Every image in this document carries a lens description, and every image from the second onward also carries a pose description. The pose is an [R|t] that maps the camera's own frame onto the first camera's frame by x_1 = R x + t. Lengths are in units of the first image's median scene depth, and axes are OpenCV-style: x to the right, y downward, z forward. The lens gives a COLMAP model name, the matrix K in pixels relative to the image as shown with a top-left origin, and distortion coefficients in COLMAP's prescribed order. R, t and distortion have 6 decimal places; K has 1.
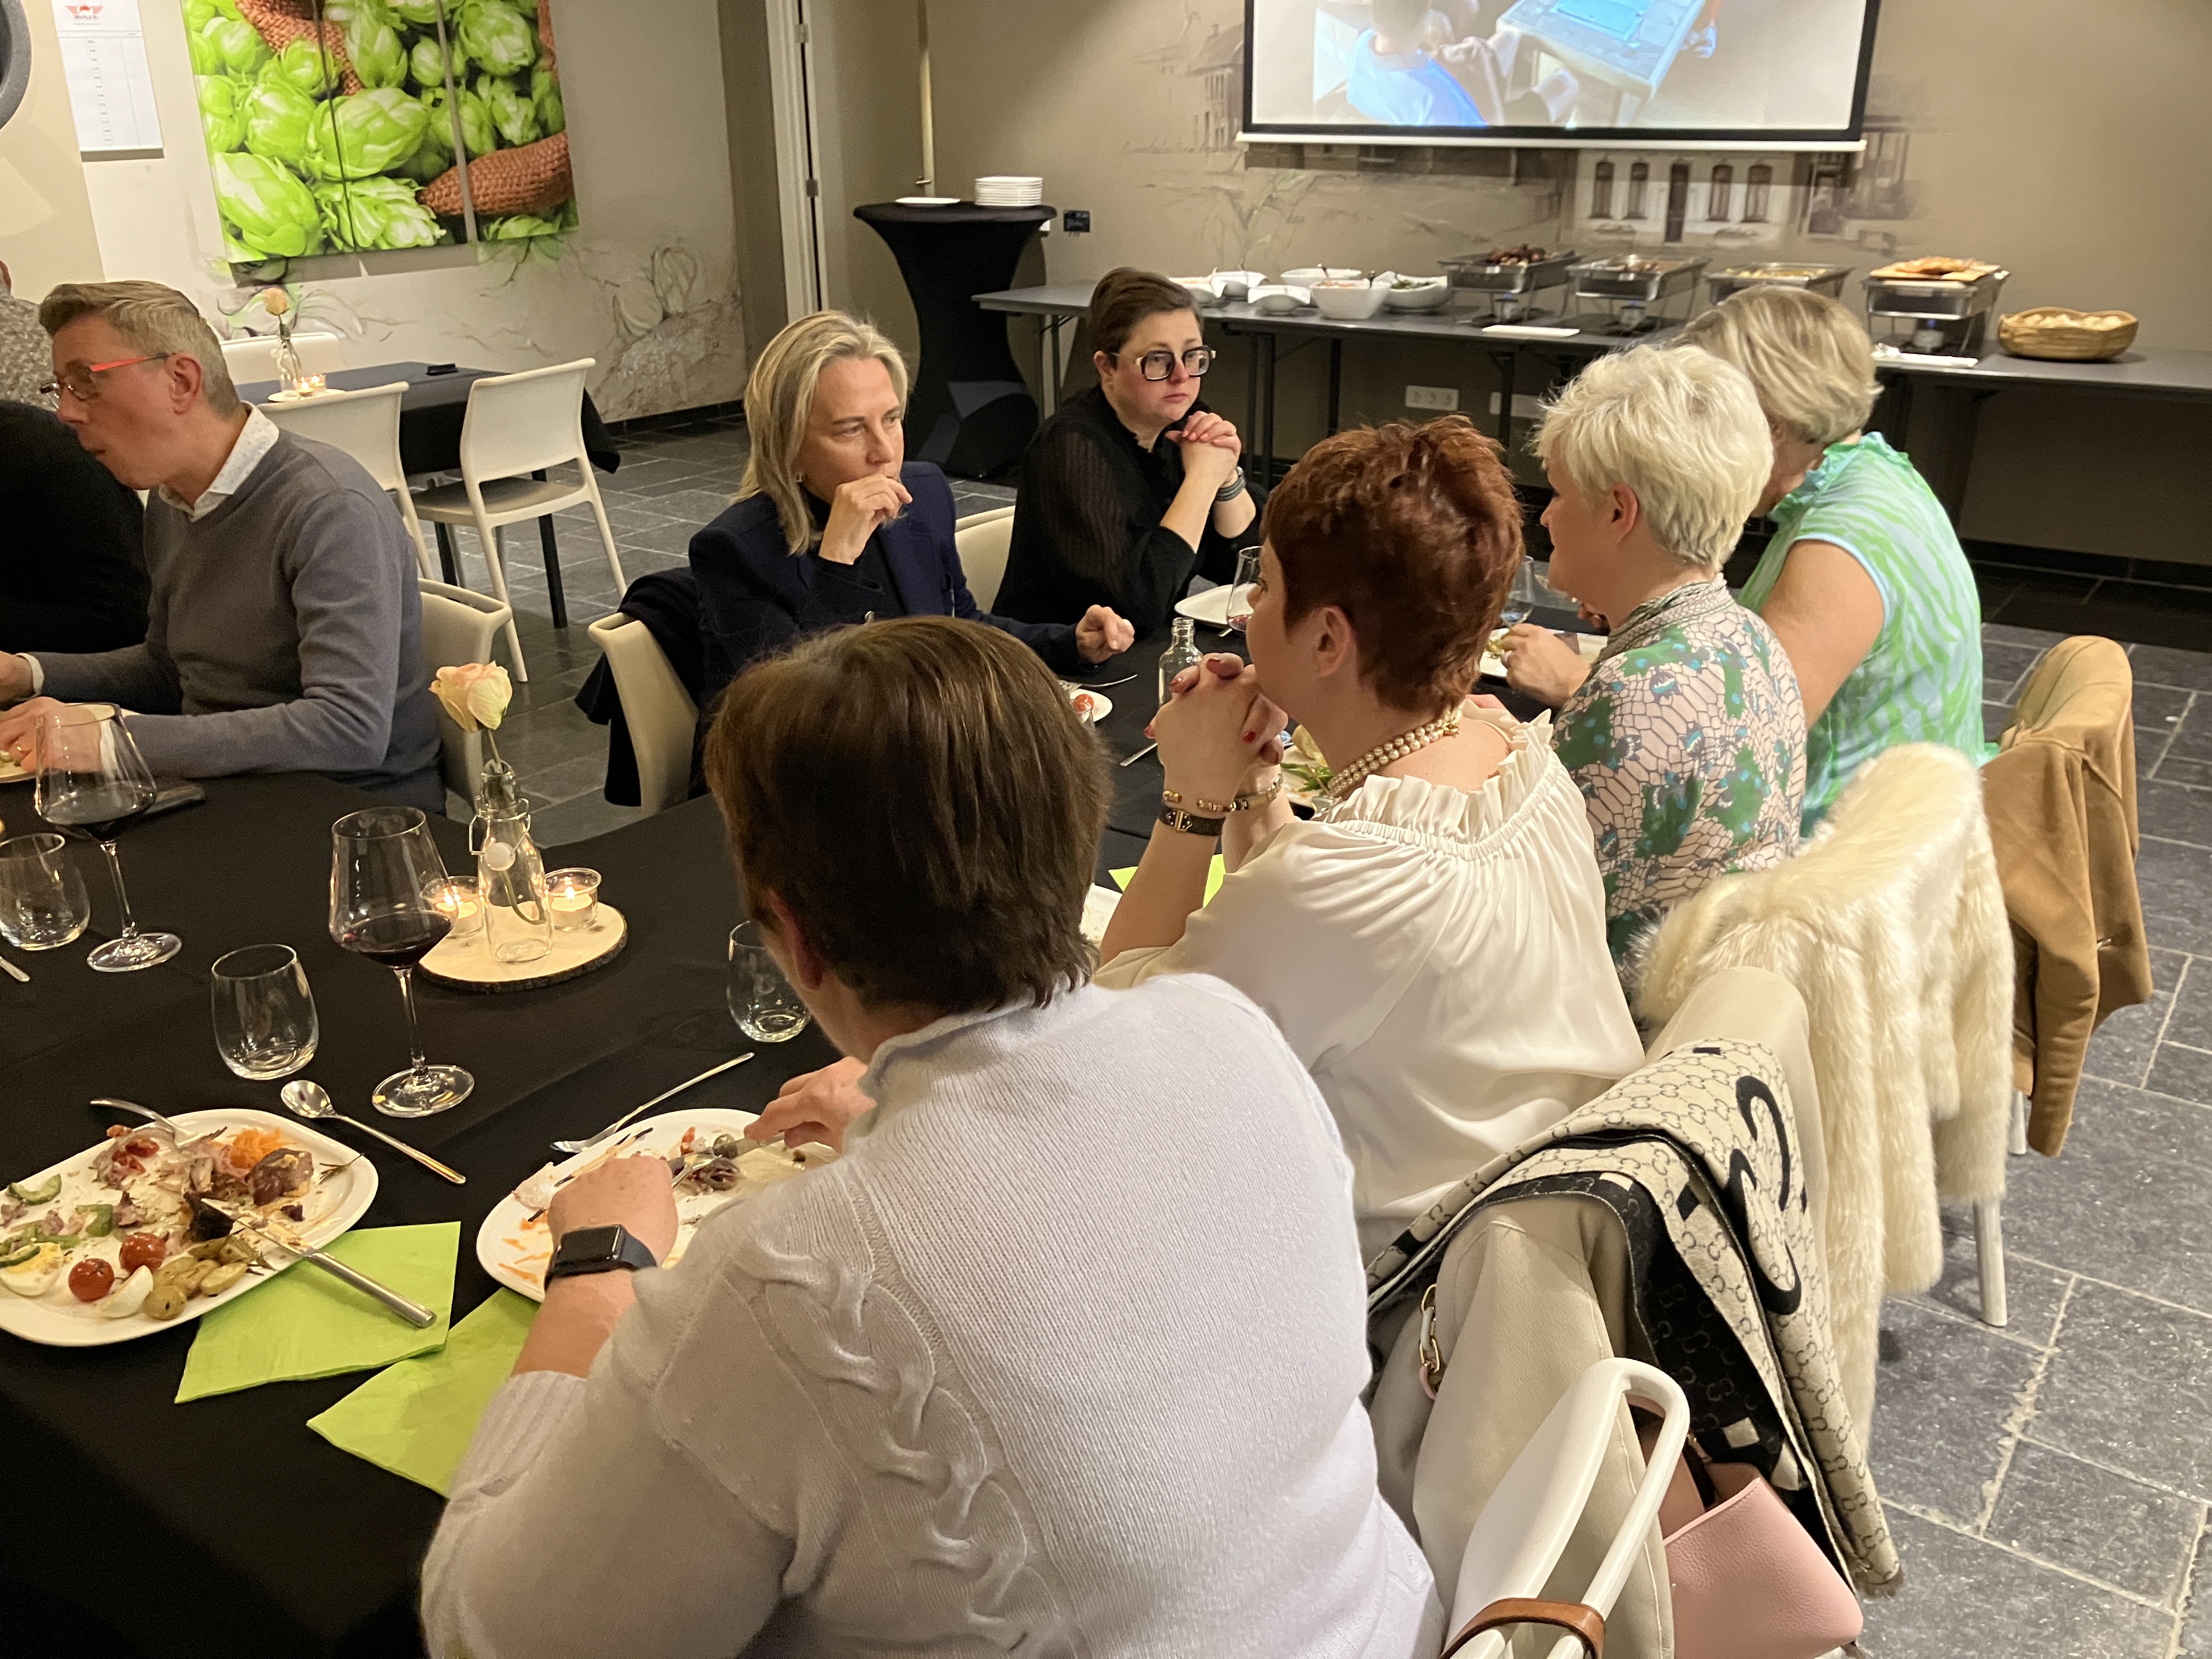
lens RADIAL K [[1789.8, 0, 1111.8], [0, 1789.8, 834.6], [0, 0, 1]] dist [0.022489, -0.020576]
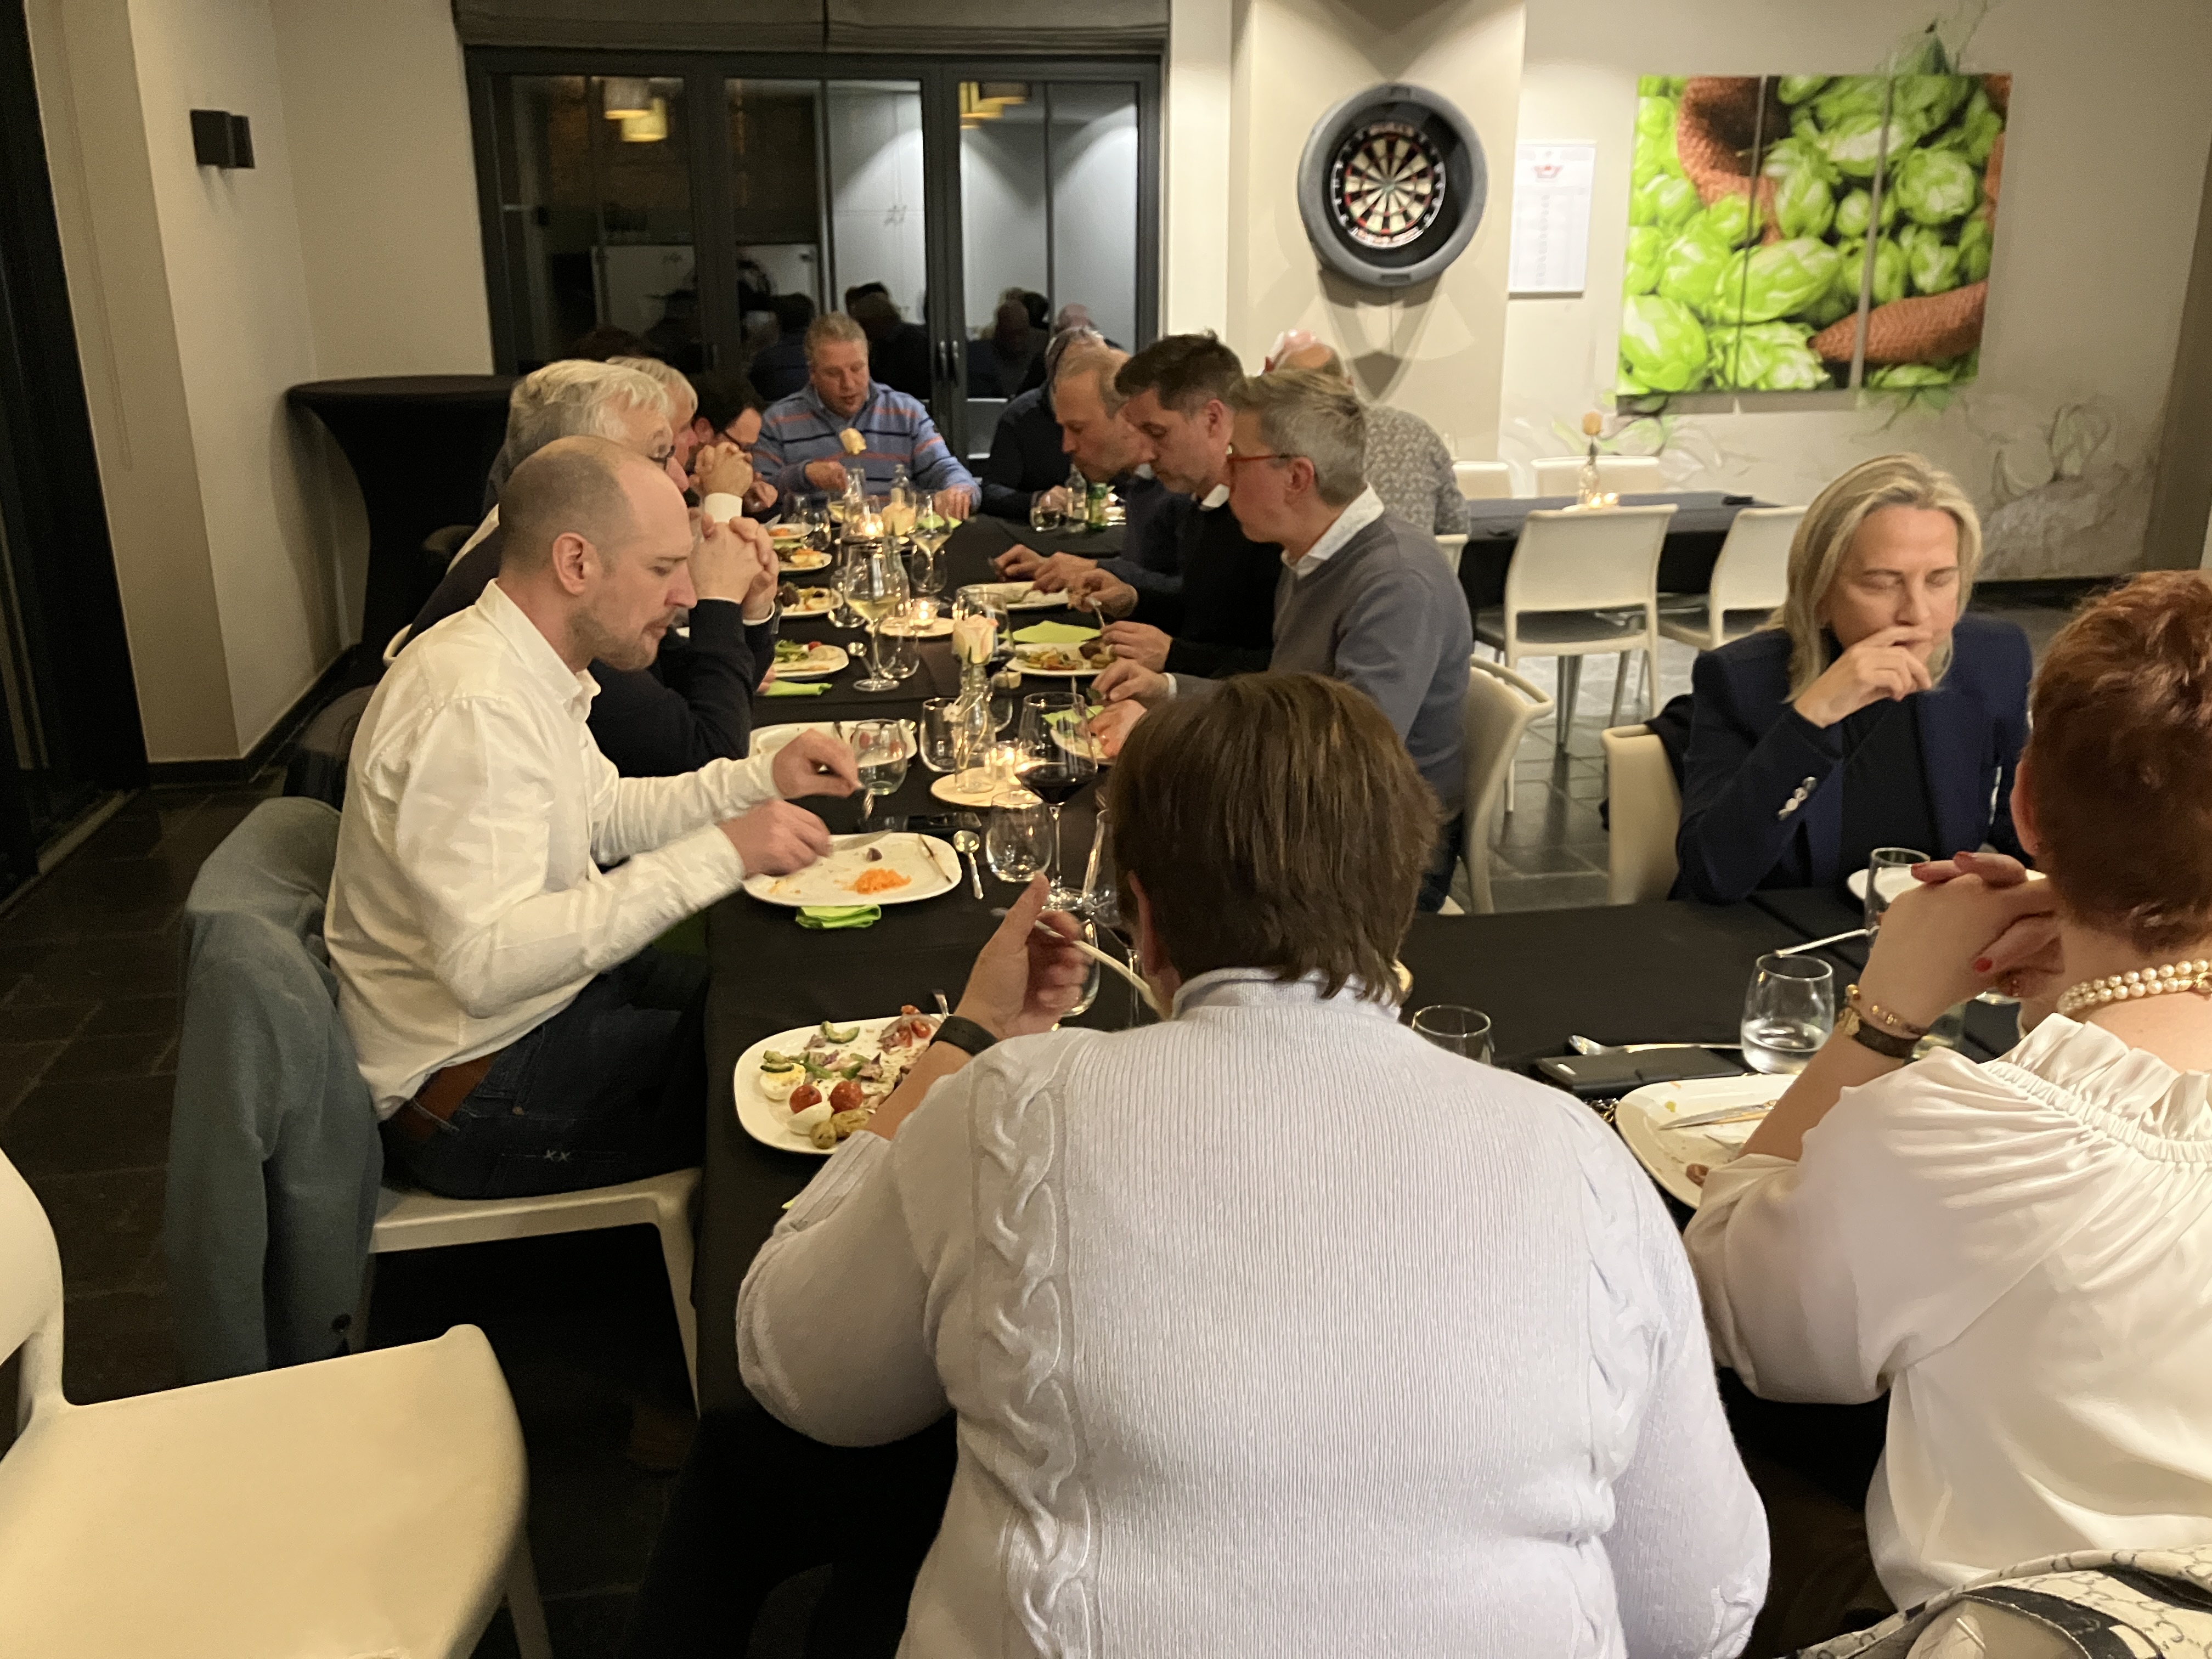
lens RADIAL K [[1789.8, 0, 1096.5], [0, 1789.8, 828.7], [0, 0, 1]] dist [0.022489, -0.020576]
pose [[0.718753, 0.213168, -0.661780, 0.066130], [-0.266959, 0.963492, 0.020412, -0.003027], [0.641971, 0.161997, 0.749420, 0.028797]]
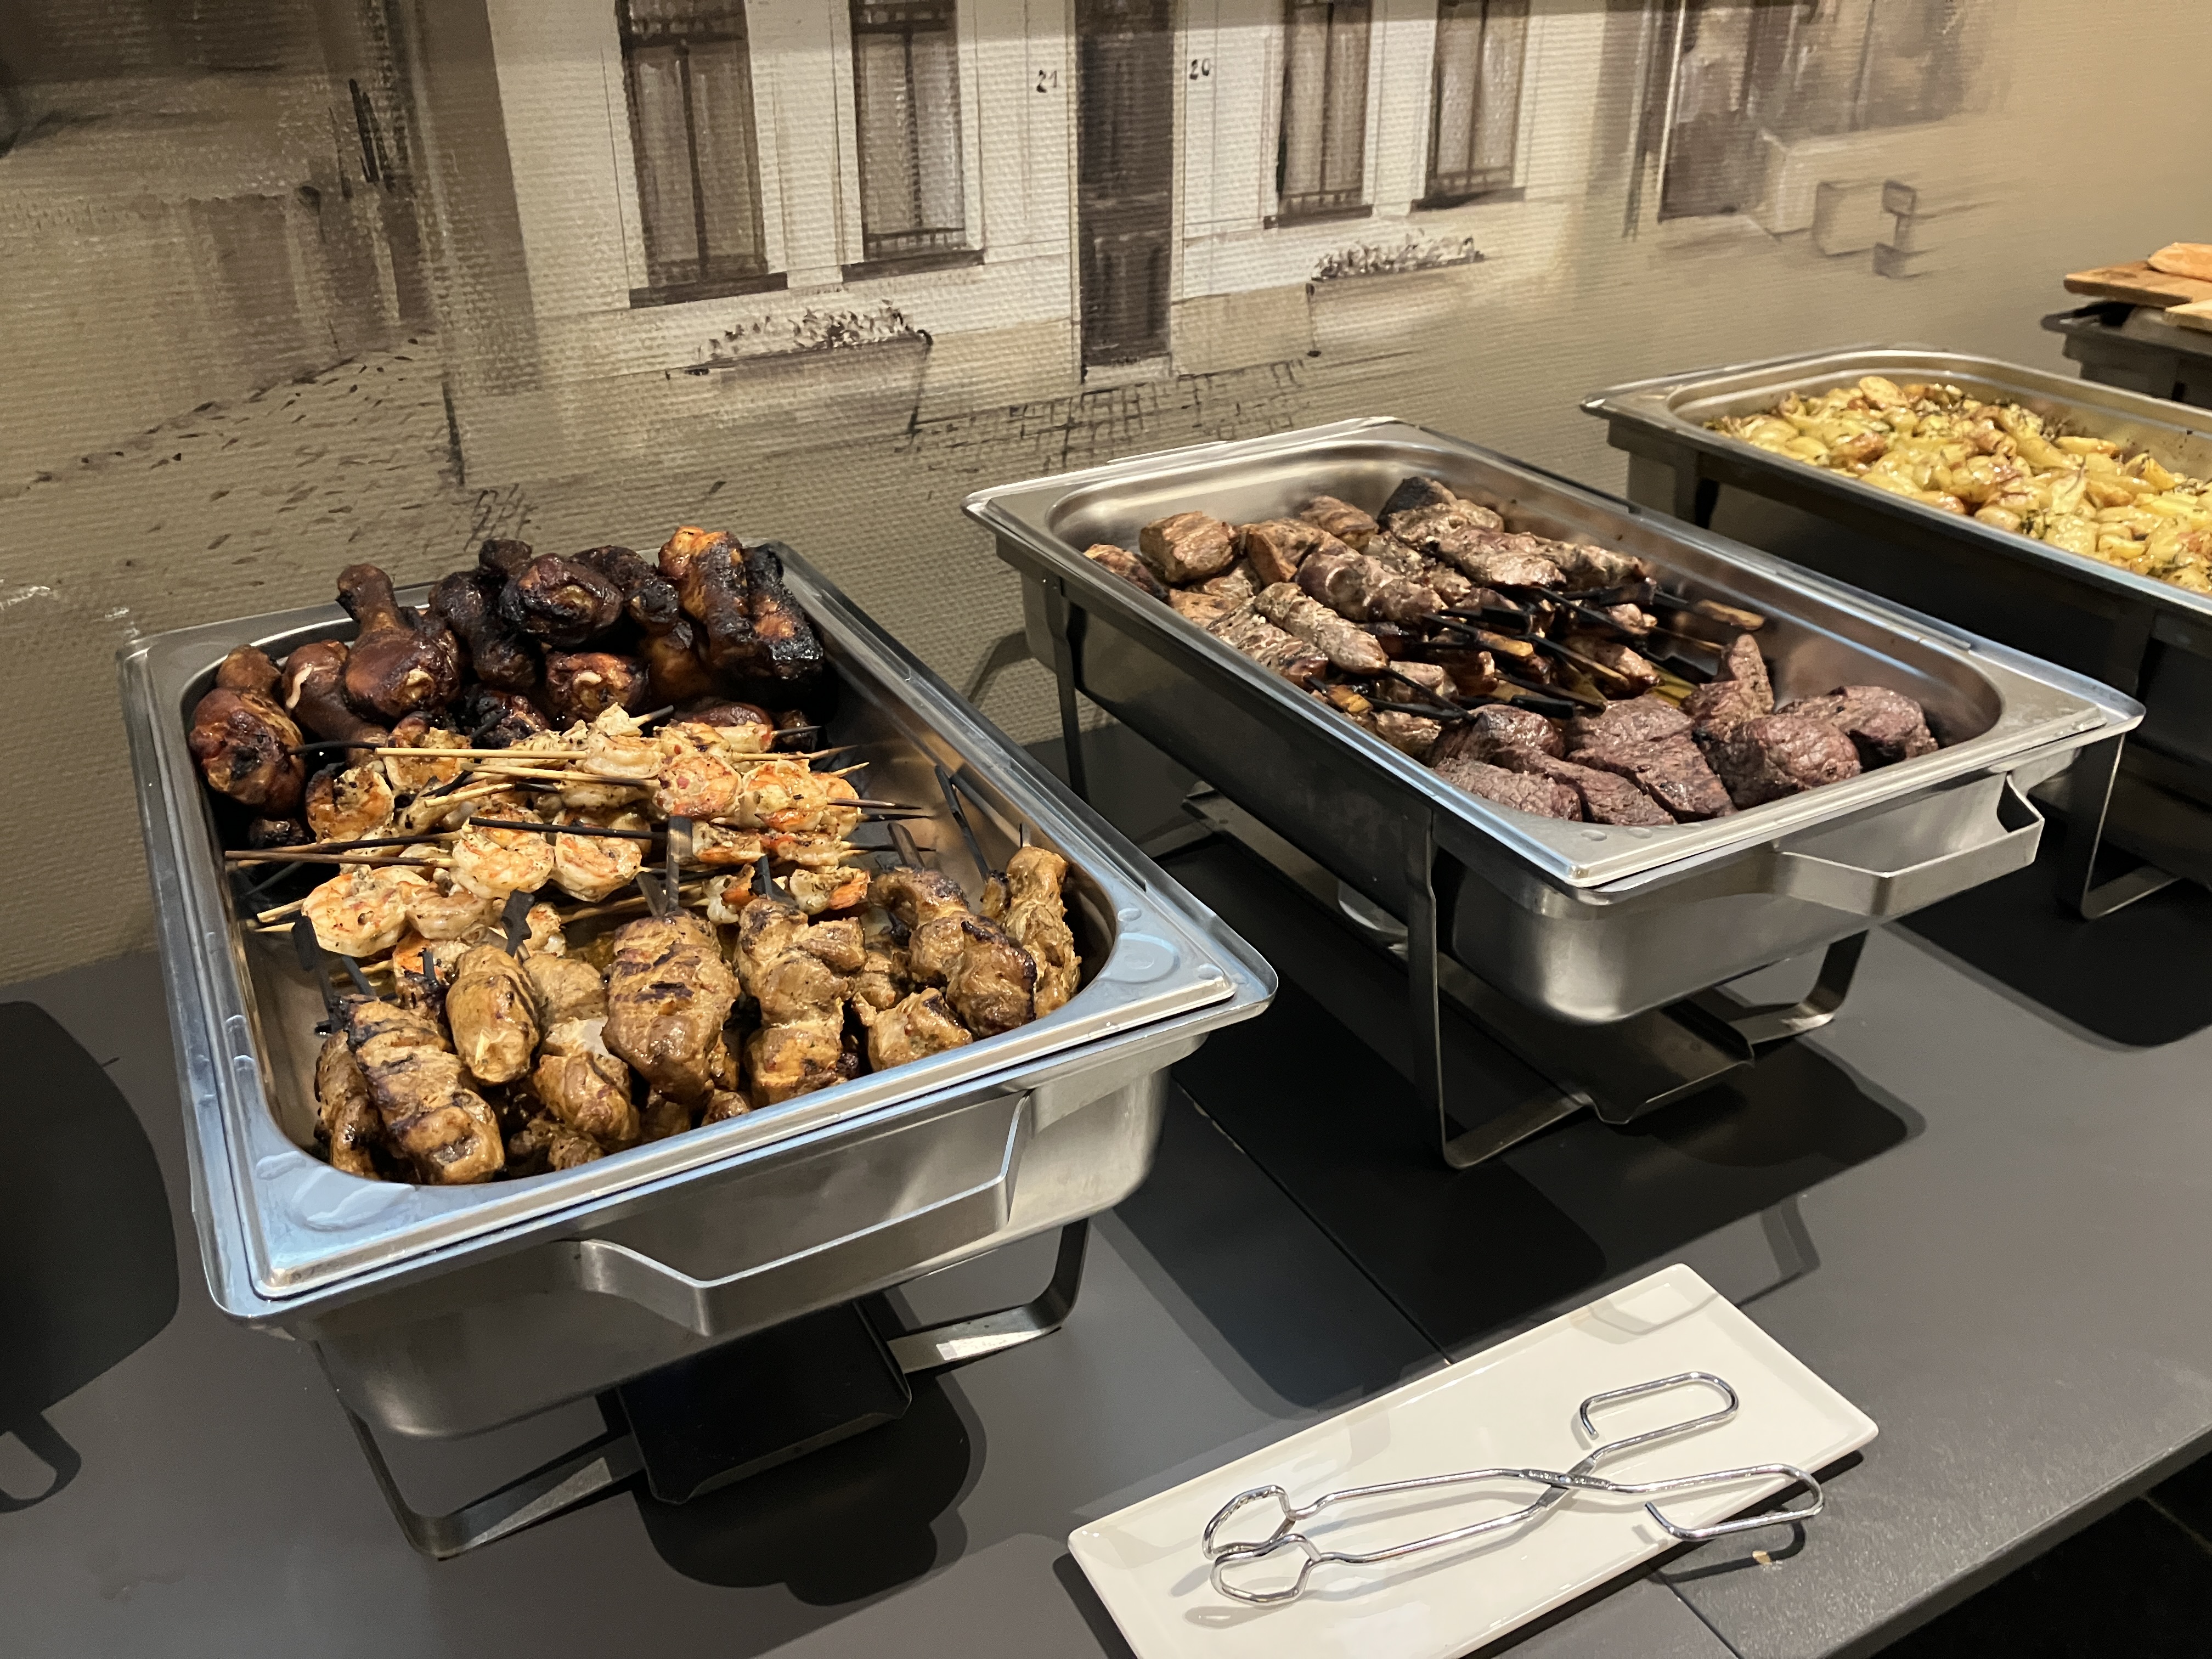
lens RADIAL K [[1789.8, 0, 1094.6], [0, 1789.8, 804.5], [0, 0, 1]] dist [0.022489, -0.020576]
pose [[0.440417, -0.414435, 0.796415, 0.145303], [0.351020, 0.895955, 0.272120, -0.346098], [-0.826328, 0.159711, 0.540069, 0.925357]]
